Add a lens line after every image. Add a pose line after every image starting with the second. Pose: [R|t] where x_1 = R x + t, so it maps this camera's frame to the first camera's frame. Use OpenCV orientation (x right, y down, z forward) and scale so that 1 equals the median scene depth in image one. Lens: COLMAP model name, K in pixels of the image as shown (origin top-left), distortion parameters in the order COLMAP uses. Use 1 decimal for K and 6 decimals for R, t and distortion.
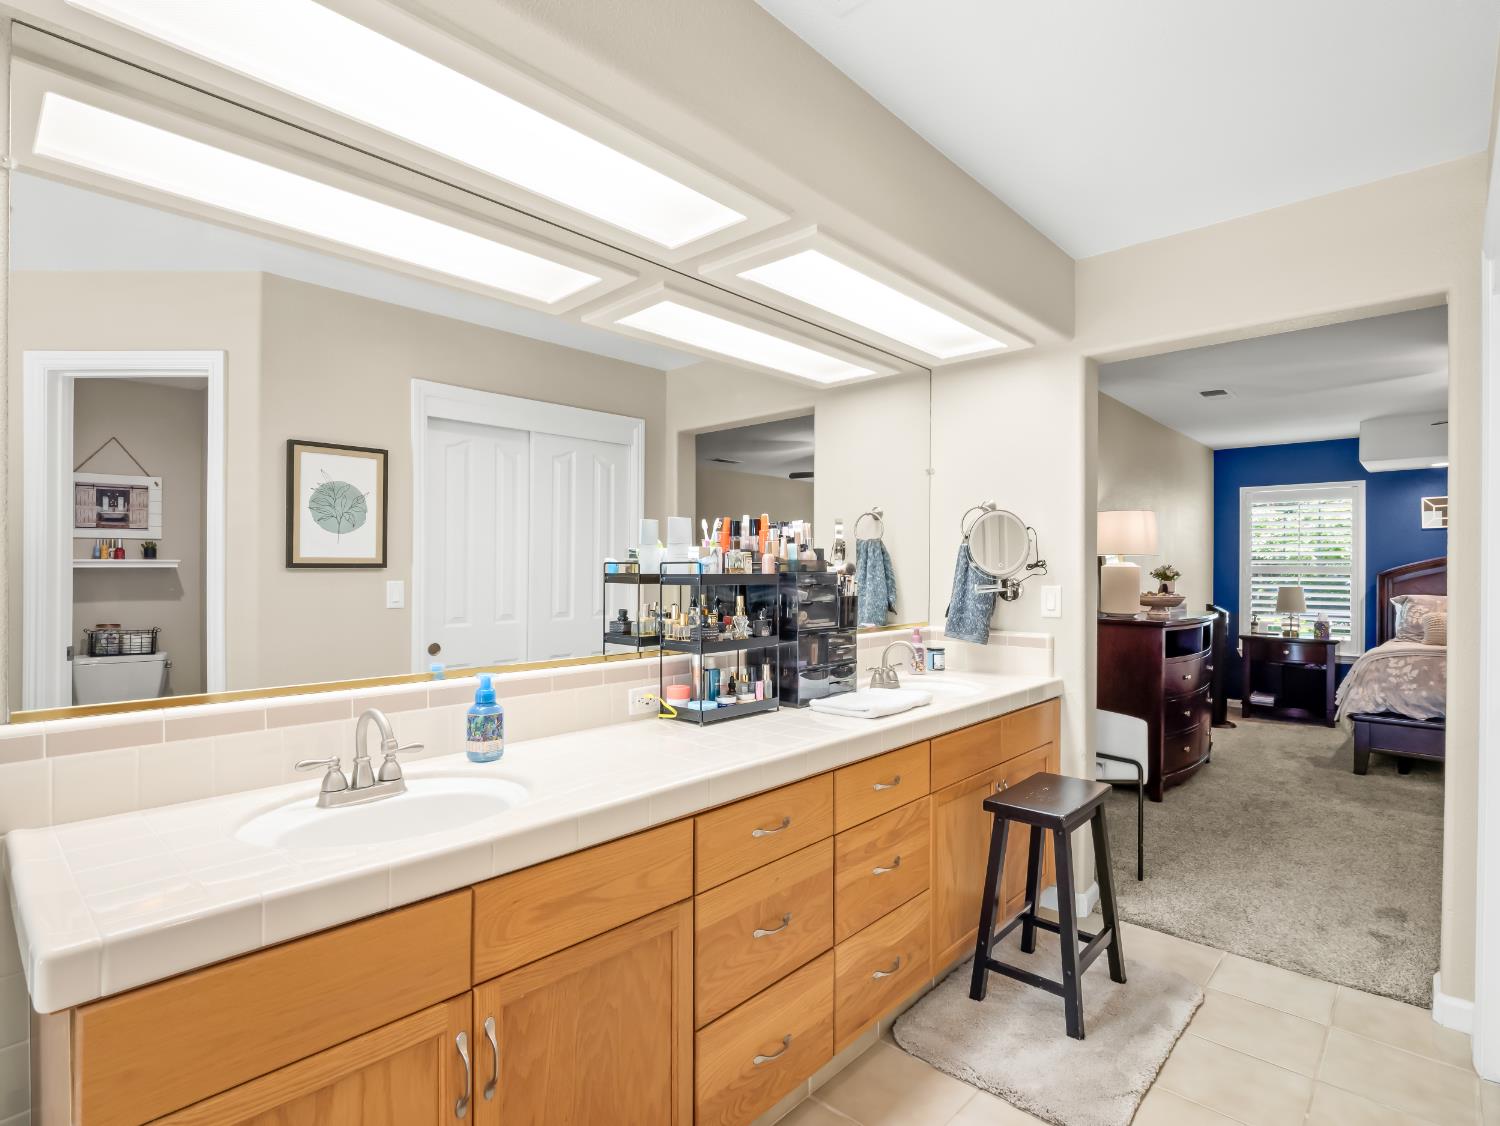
lens RADIAL K [[741.7, 0, 748.3], [0, 741.7, 573.3], [0, 0, 1]] dist [-0.002399, -0.009025]
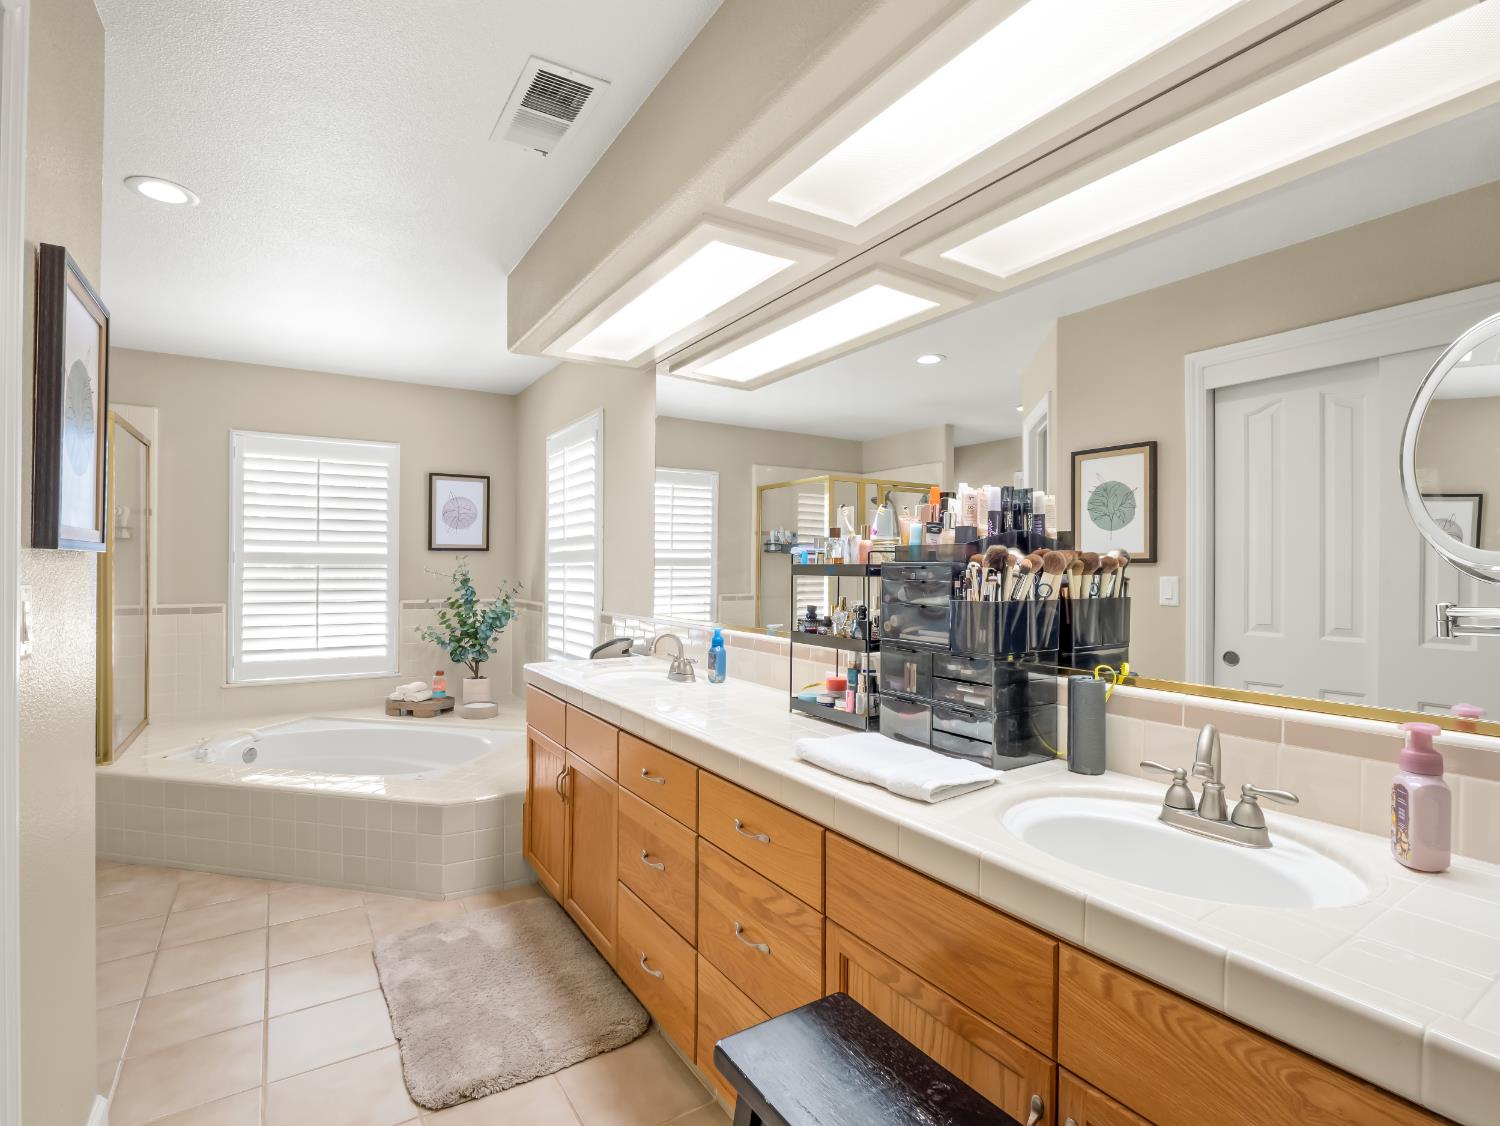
lens RADIAL K [[734.9, 0, 737.9], [0, 734.9, 564.8], [0, 0, 1]] dist [-0.006825, -0.000899]
pose [[-0.246419, -0.004468, -0.969153, 0.780157], [-0.011649, 0.999931, -0.001648, 0.004502], [0.969093, 0.010883, -0.246454, 0.973633]]
